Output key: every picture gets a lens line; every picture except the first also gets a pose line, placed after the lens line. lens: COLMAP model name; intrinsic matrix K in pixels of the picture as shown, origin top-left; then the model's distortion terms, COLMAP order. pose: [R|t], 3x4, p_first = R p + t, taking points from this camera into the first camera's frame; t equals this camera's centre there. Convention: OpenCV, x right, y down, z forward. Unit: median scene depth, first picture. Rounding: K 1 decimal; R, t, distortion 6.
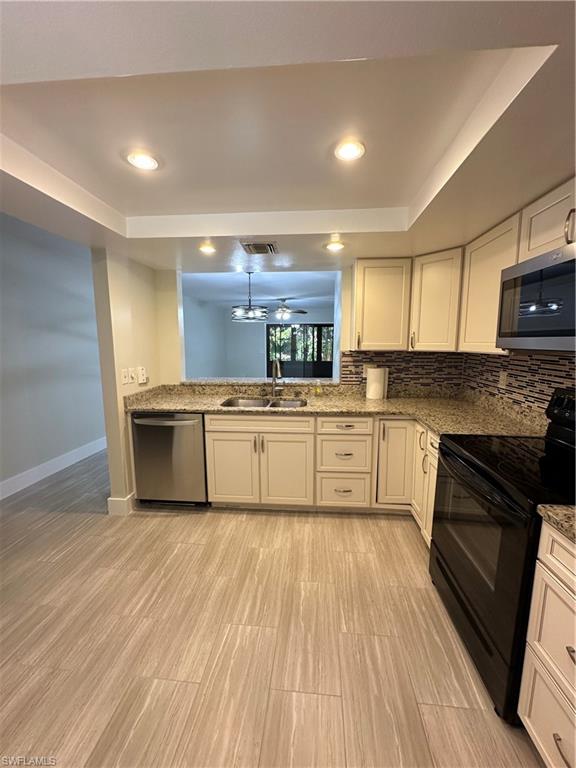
lens RADIAL K [[306.5, 0, 287.4], [0, 306.5, 384.0], [0, 0, 1]] dist [-0.006540, 0.001429]
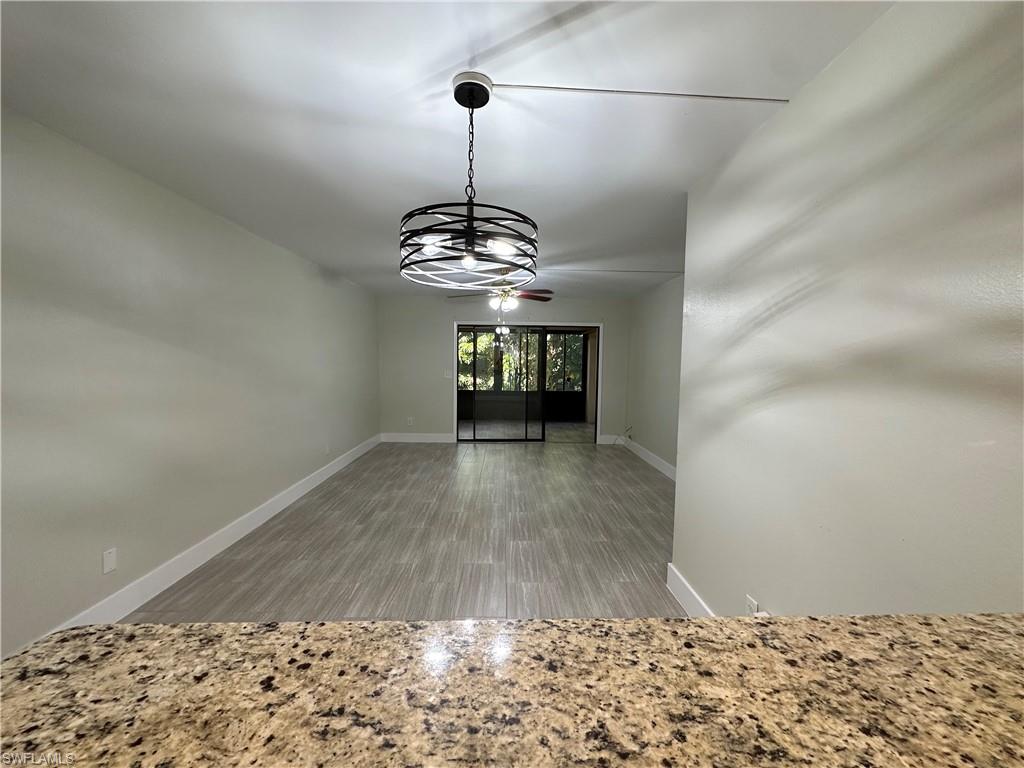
lens RADIAL K [[408.7, 0, 513.7], [0, 408.7, 386.1], [0, 0, 1]] dist [-0.006540, 0.001429]
pose [[0.992642, 0.005870, 0.120944, -0.231635], [0.002334, 0.997711, -0.067579, -0.161535], [-0.121064, 0.067364, 0.990356, 1.196414]]
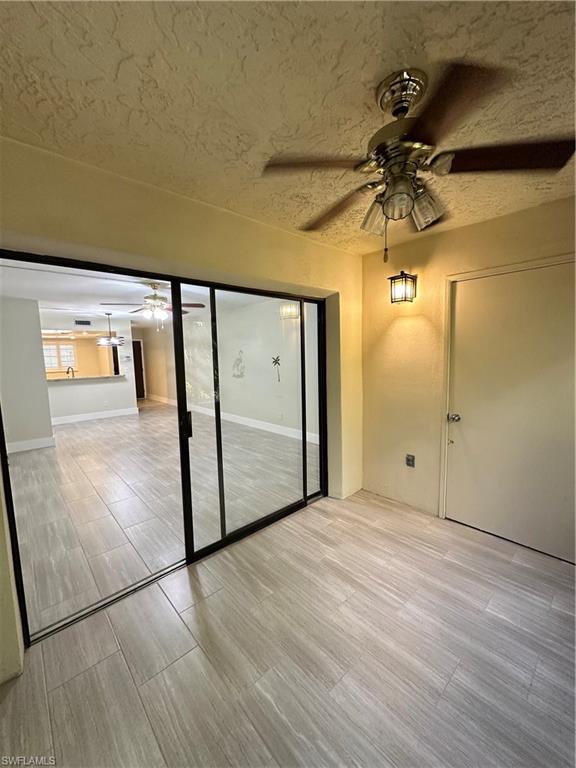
lens RADIAL K [[306.5, 0, 285.4], [0, 306.5, 381.5], [0, 0, 1]] dist [-0.006540, 0.001429]
pose [[-0.669030, 0.088061, -0.738000, 0.803321], [-0.074669, 0.979969, 0.184623, -0.694901], [0.739475, 0.178624, -0.649053, 4.904134]]
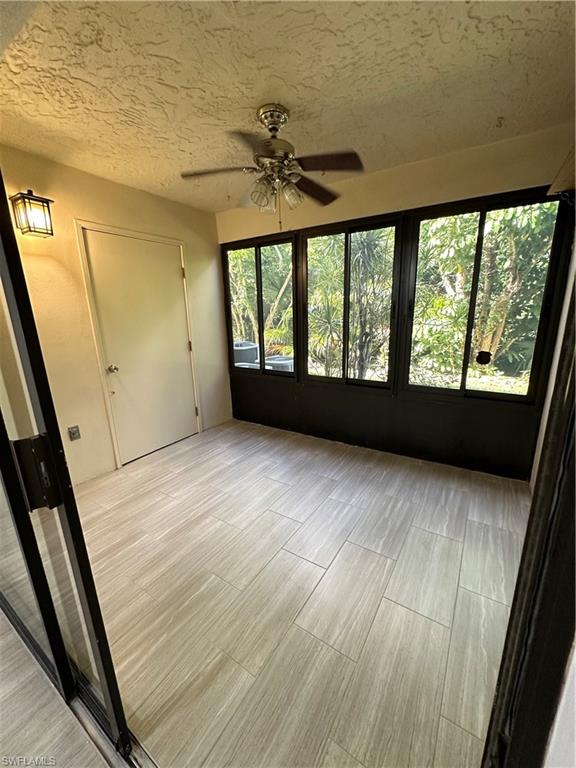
lens RADIAL K [[306.5, 0, 291.4], [0, 306.5, 382.4], [0, 0, 1]] dist [-0.006540, 0.001429]
pose [[0.890386, 0.087364, -0.446743, 0.706307], [-0.039872, 0.992606, 0.114644, -0.516362], [0.453456, -0.084265, 0.887286, 3.949103]]
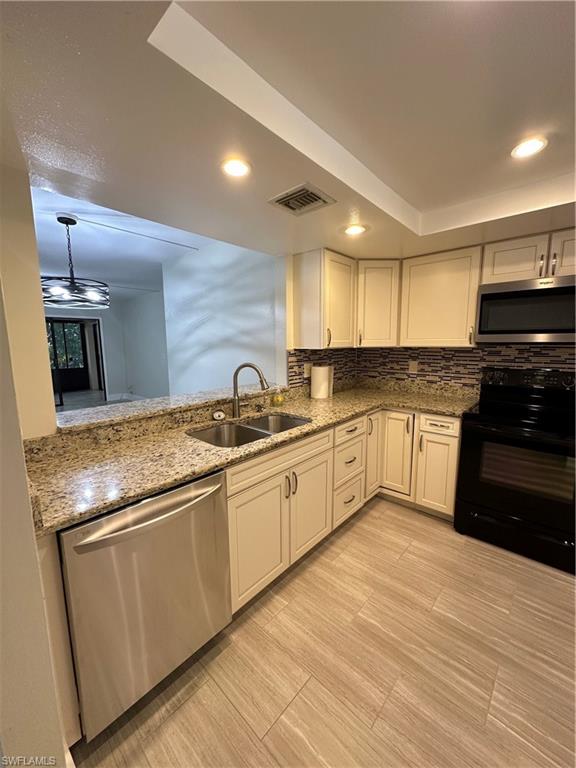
lens RADIAL K [[306.5, 0, 287.3], [0, 306.5, 384.6], [0, 0, 1]] dist [-0.006540, 0.001429]
pose [[0.601136, -0.116129, 0.790664, -0.663137], [0.117008, 0.991513, 0.056669, -0.075522], [-0.790534, 0.058448, 0.609623, 0.602254]]
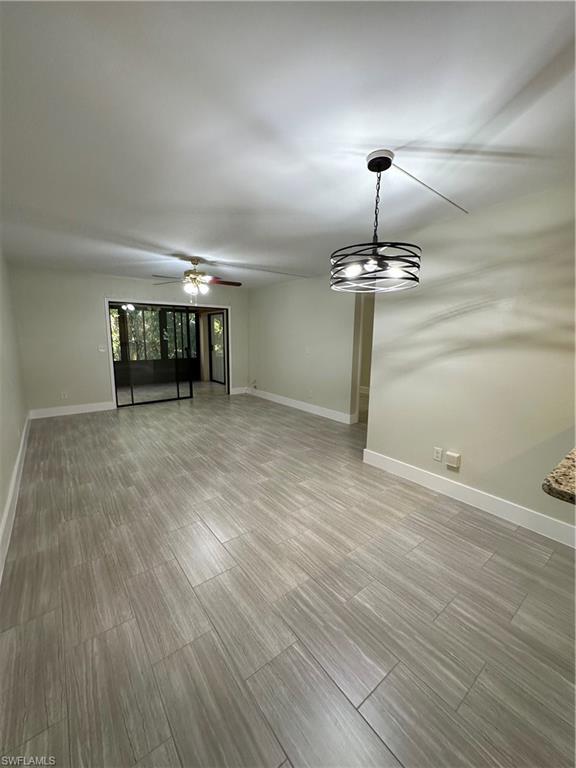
lens RADIAL K [[306.5, 0, 288.3], [0, 306.5, 385.3], [0, 0, 1]] dist [-0.006540, 0.001429]
pose [[0.727705, -0.105490, 0.677730, -0.936442], [0.080618, 0.994408, 0.068218, -0.201149], [-0.681136, 0.004995, 0.732140, 1.423078]]
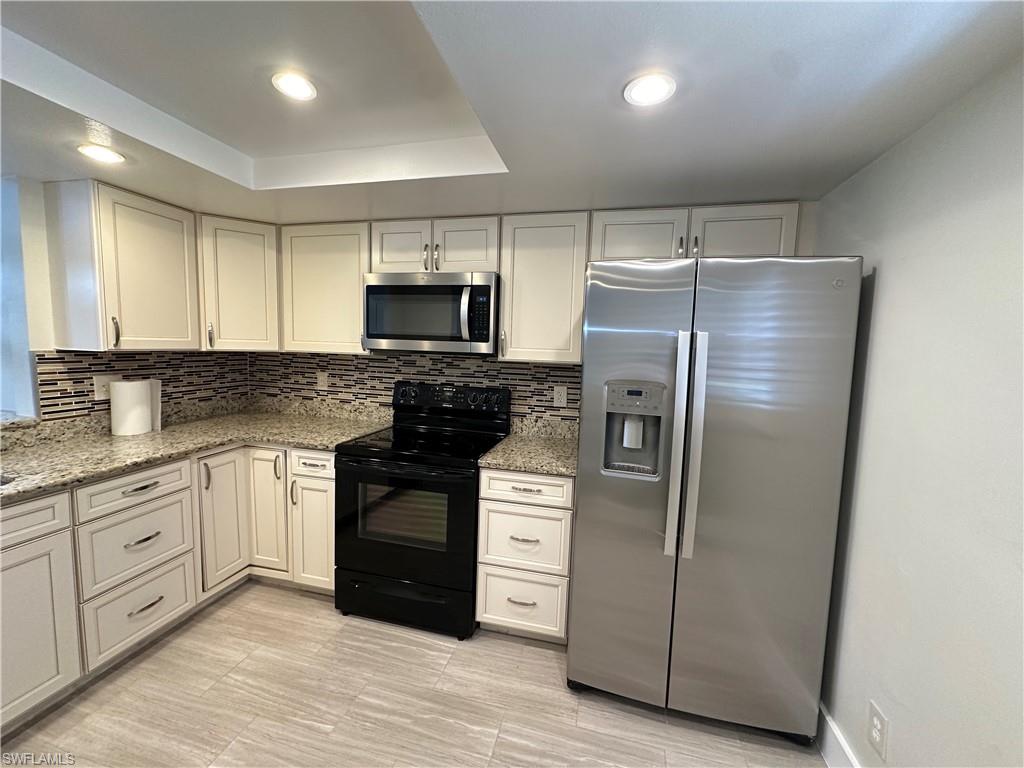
lens RADIAL K [[408.7, 0, 513.3], [0, 408.7, 383.8], [0, 0, 1]] dist [-0.006540, 0.001429]
pose [[0.147043, -0.085623, 0.985417, -0.430498], [0.102865, 0.992168, 0.070860, -0.032395], [-0.983767, 0.090946, 0.154699, 0.220458]]
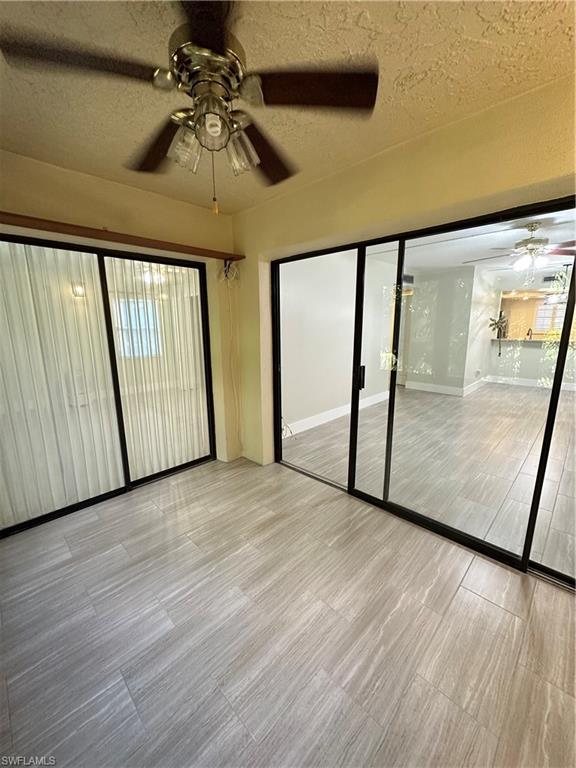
lens RADIAL K [[306.5, 0, 289.2], [0, 306.5, 382.1], [0, 0, 1]] dist [-0.006540, 0.001429]
pose [[-0.778953, -0.106737, 0.617932, -0.116385], [0.097341, 0.952882, 0.287300, -0.683104], [-0.619482, 0.283943, -0.731860, 5.015602]]
